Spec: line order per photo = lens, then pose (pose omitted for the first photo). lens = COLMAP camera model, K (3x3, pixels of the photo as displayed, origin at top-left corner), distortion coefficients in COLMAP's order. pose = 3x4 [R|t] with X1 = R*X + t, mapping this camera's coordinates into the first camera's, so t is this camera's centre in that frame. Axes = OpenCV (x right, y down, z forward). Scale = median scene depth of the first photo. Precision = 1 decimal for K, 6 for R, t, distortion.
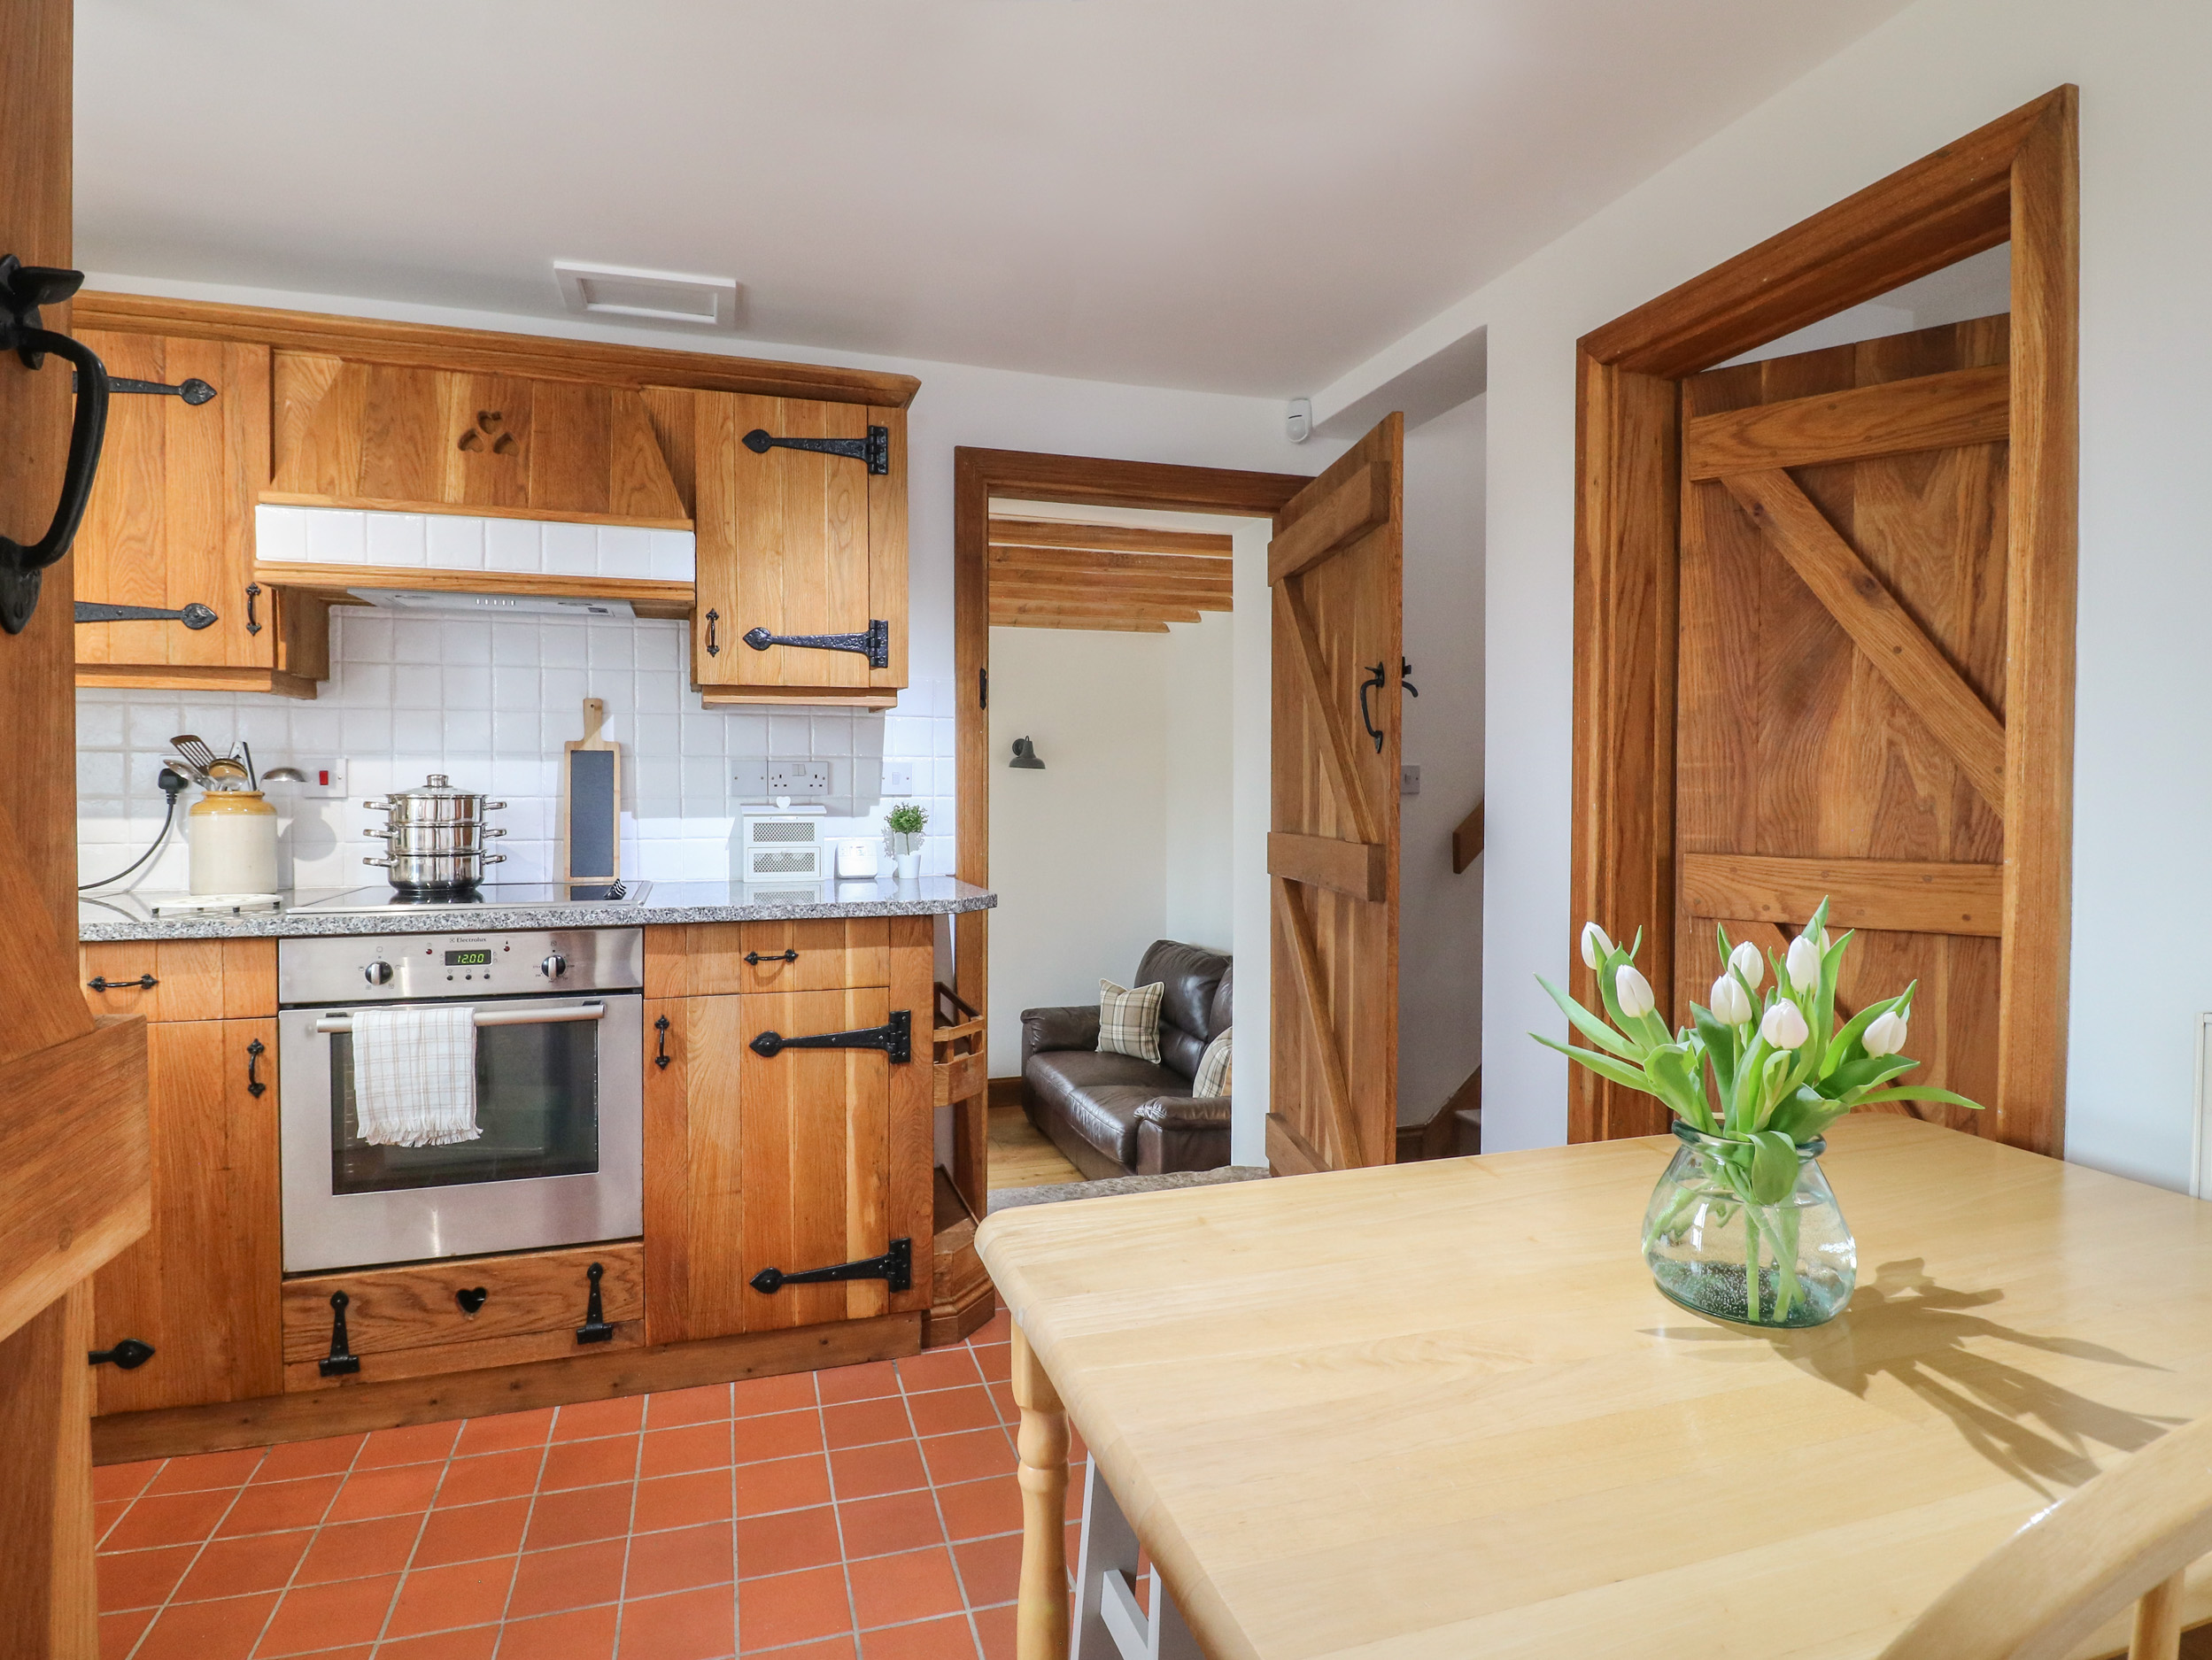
lens RADIAL K [[1146.8, 0, 1096.5], [0, 1146.8, 804.5], [0, 0, 1]] dist [0.003611, -0.016525]
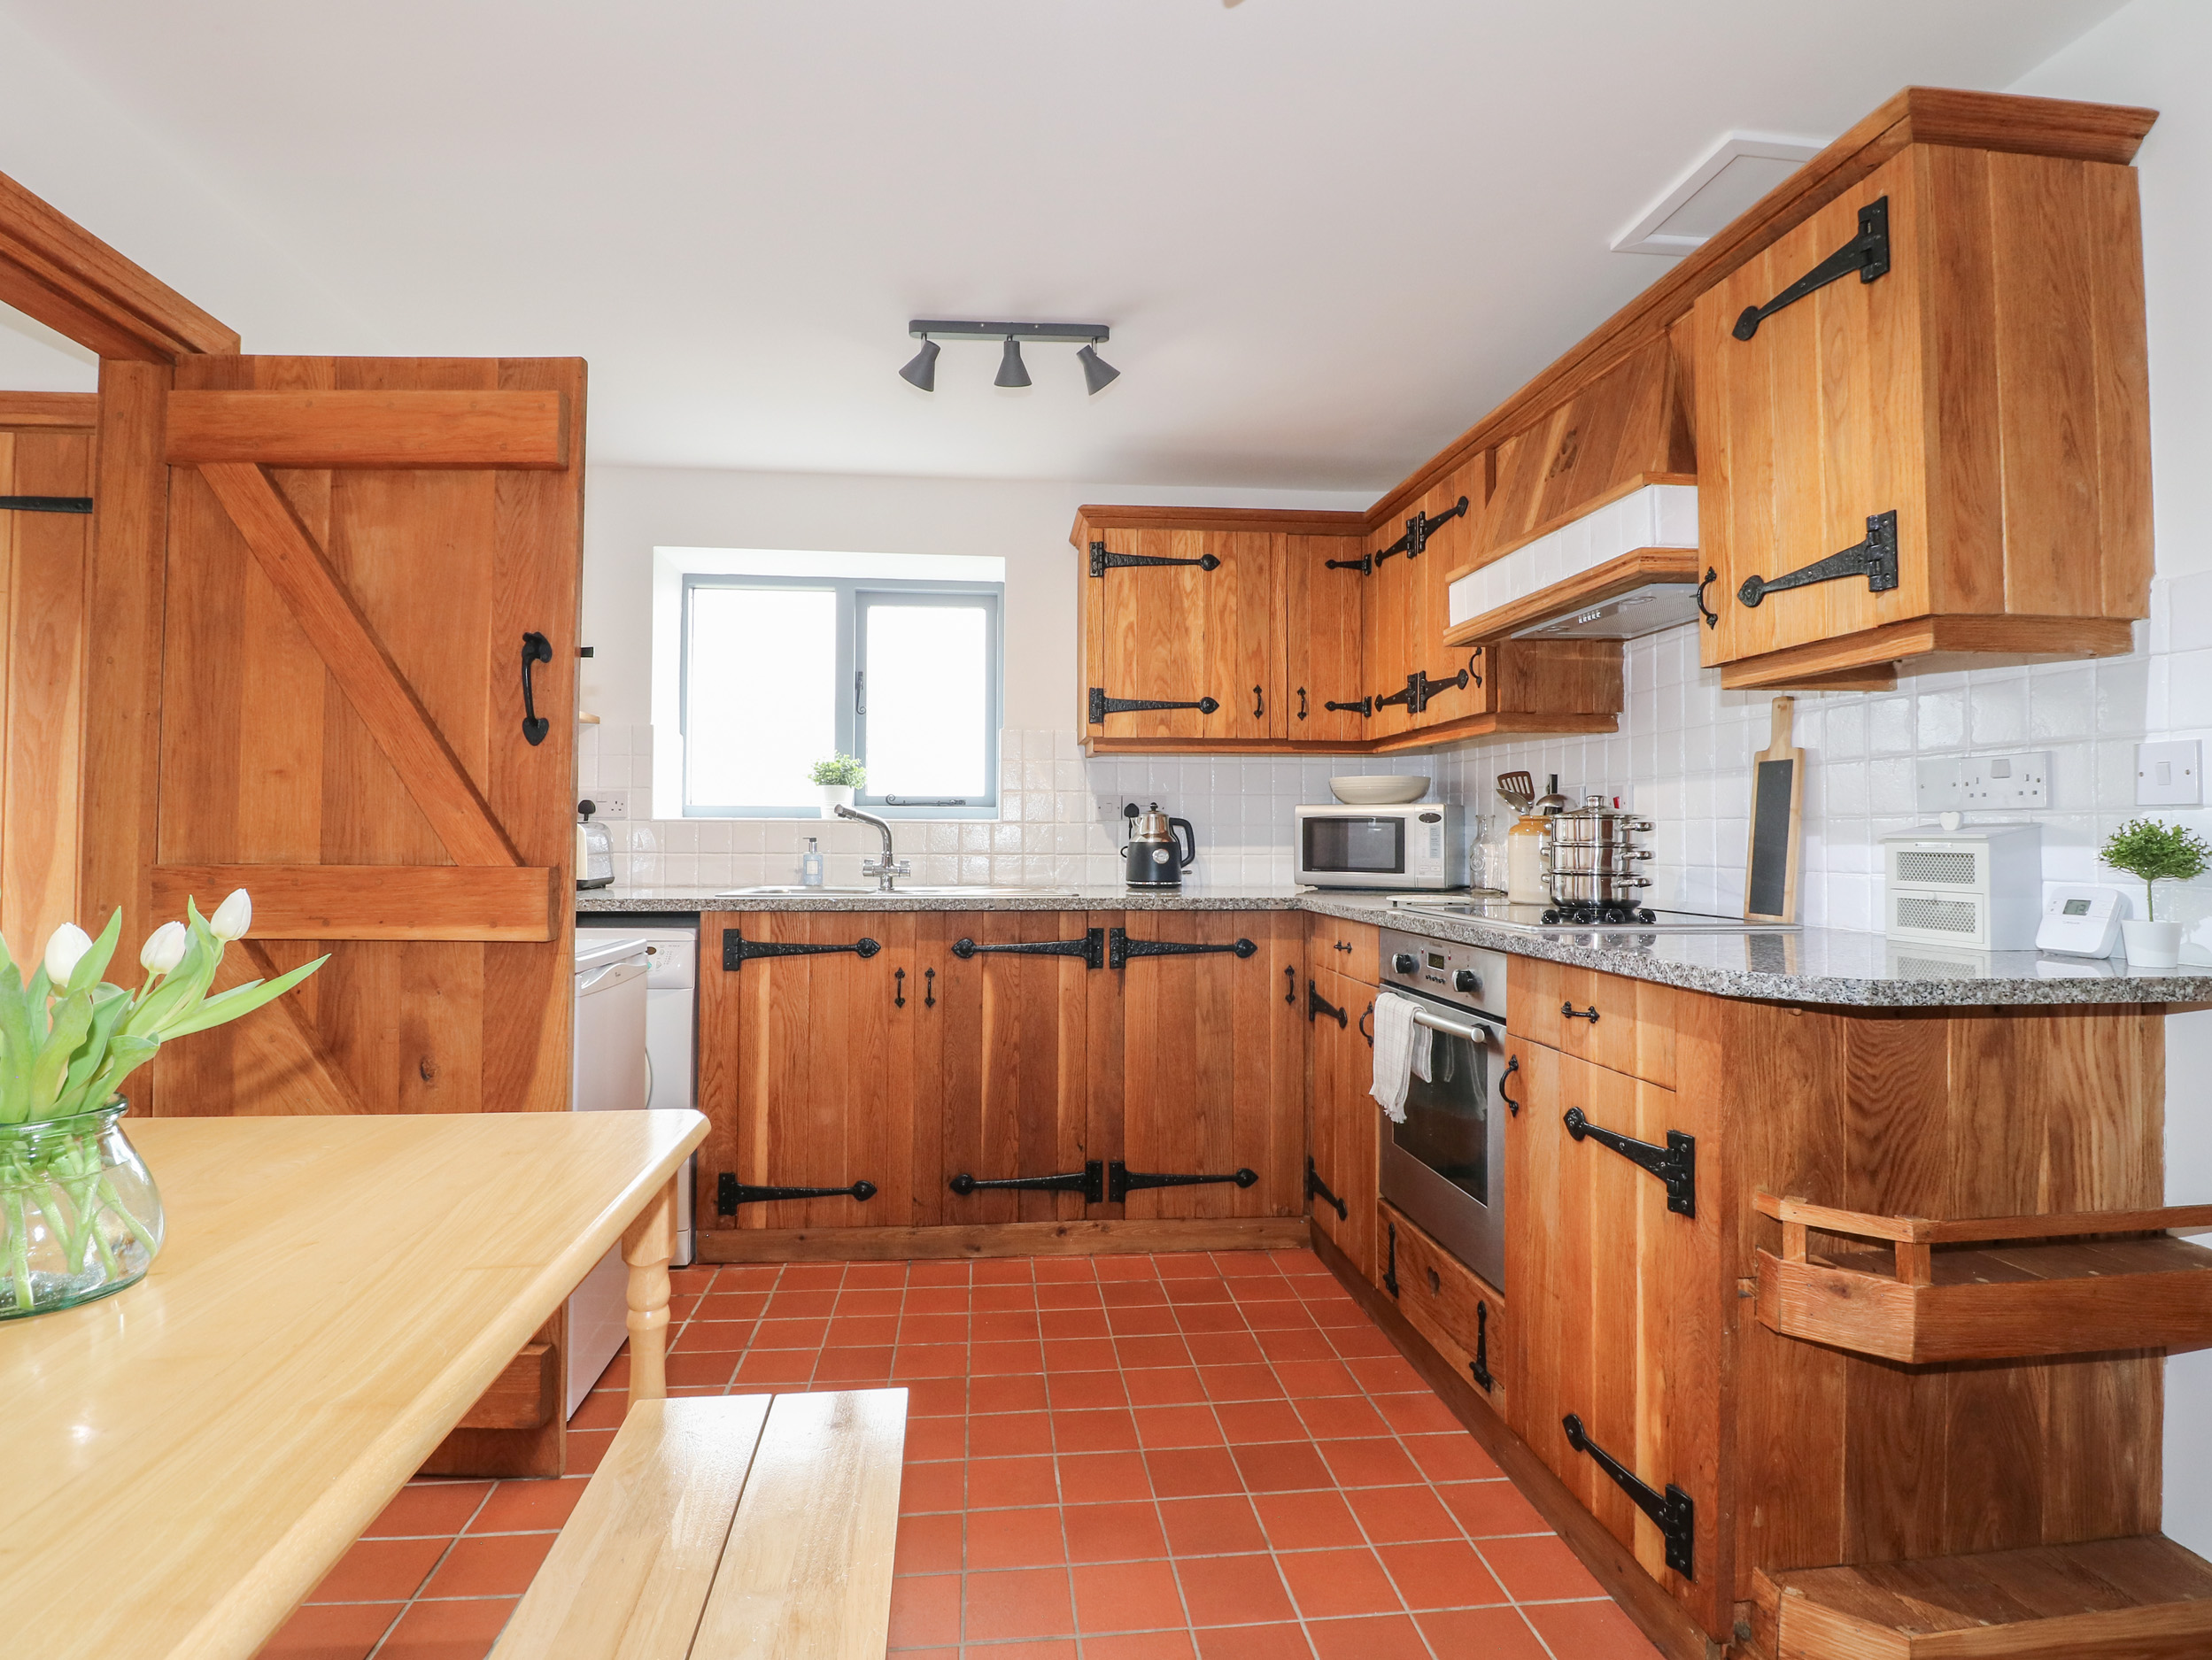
lens RADIAL K [[1146.8, 0, 1096.5], [0, 1146.8, 804.5], [0, 0, 1]] dist [0.003611, -0.016525]
pose [[-0.176349, -0.032143, -0.983803, 0.522079], [-0.019841, 0.999380, -0.029095, 0.020425], [0.984128, 0.014389, -0.176878, 0.779934]]
